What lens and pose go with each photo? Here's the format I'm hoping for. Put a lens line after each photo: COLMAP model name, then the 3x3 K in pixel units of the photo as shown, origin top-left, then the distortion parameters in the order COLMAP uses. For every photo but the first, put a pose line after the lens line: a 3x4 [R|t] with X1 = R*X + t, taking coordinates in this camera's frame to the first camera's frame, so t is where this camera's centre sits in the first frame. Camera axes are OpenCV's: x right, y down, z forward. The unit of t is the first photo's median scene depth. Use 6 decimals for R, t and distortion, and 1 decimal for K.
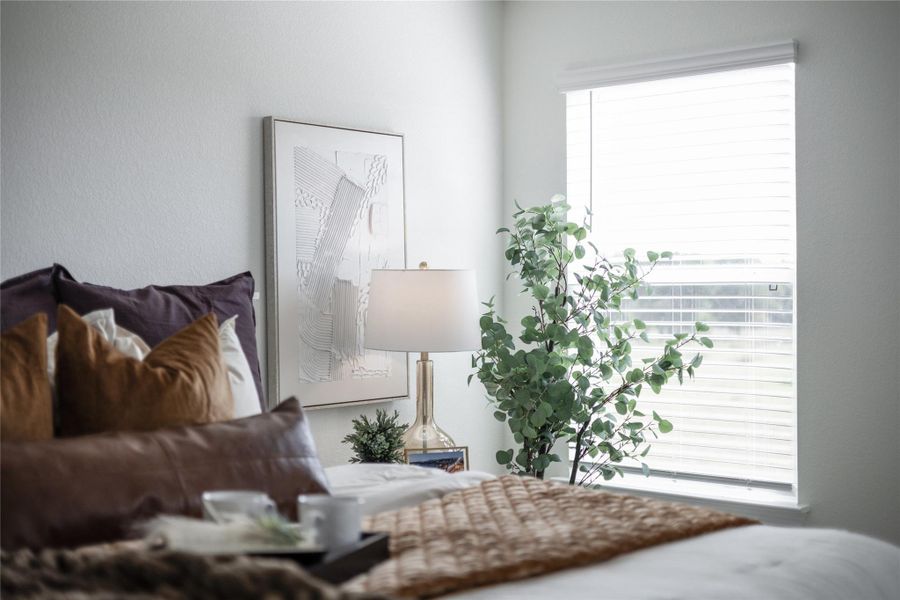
lens RADIAL K [[1280.6, 0, 448.9], [0, 1280.6, 295.2], [0, 0, 1]] dist [-0.009967, 0.000000]
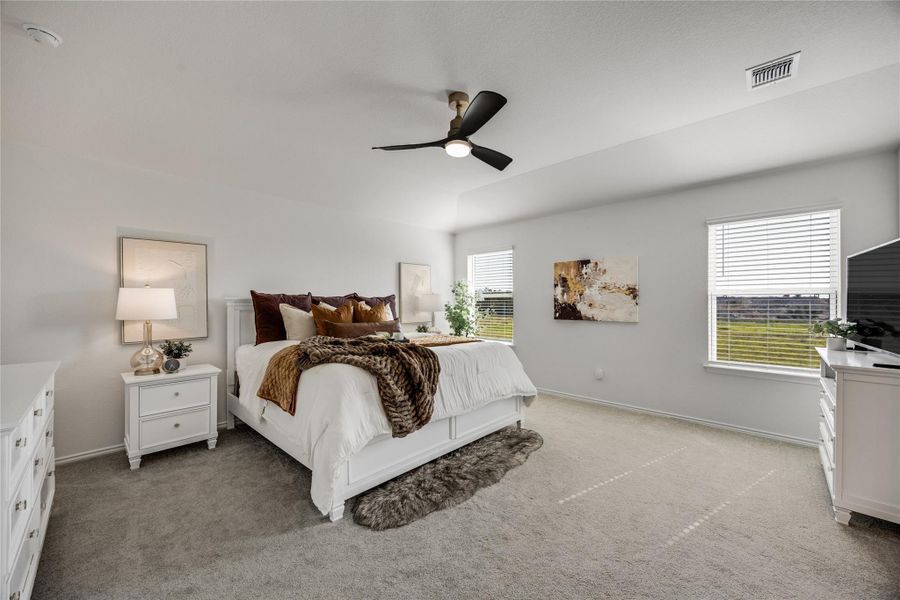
lens RADIAL K [[342.1, 0, 451.1], [0, 342.1, 302.2], [0, 0, 1]] dist [0.001127, -0.000111]
pose [[0.998958, 0.001378, -0.045616, 0.106400], [-0.001530, 0.999993, -0.003286, 0.013297], [0.045611, 0.003353, 0.998954, -0.262851]]
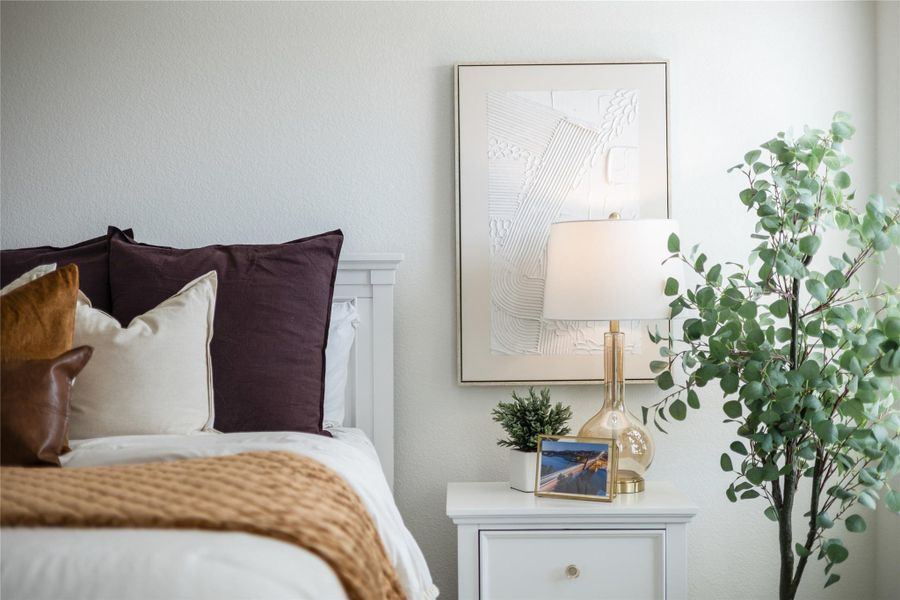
lens RADIAL K [[1280.6, 0, 449.1], [0, 1280.6, 306.0], [0, 0, 1]] dist [-0.009967, 0.000000]
pose [[0.635541, 0.000541, -0.772067, 0.559585], [0.003217, 0.999989, 0.003349, 0.031424], [0.772061, -0.004612, 0.635532, 0.403817]]
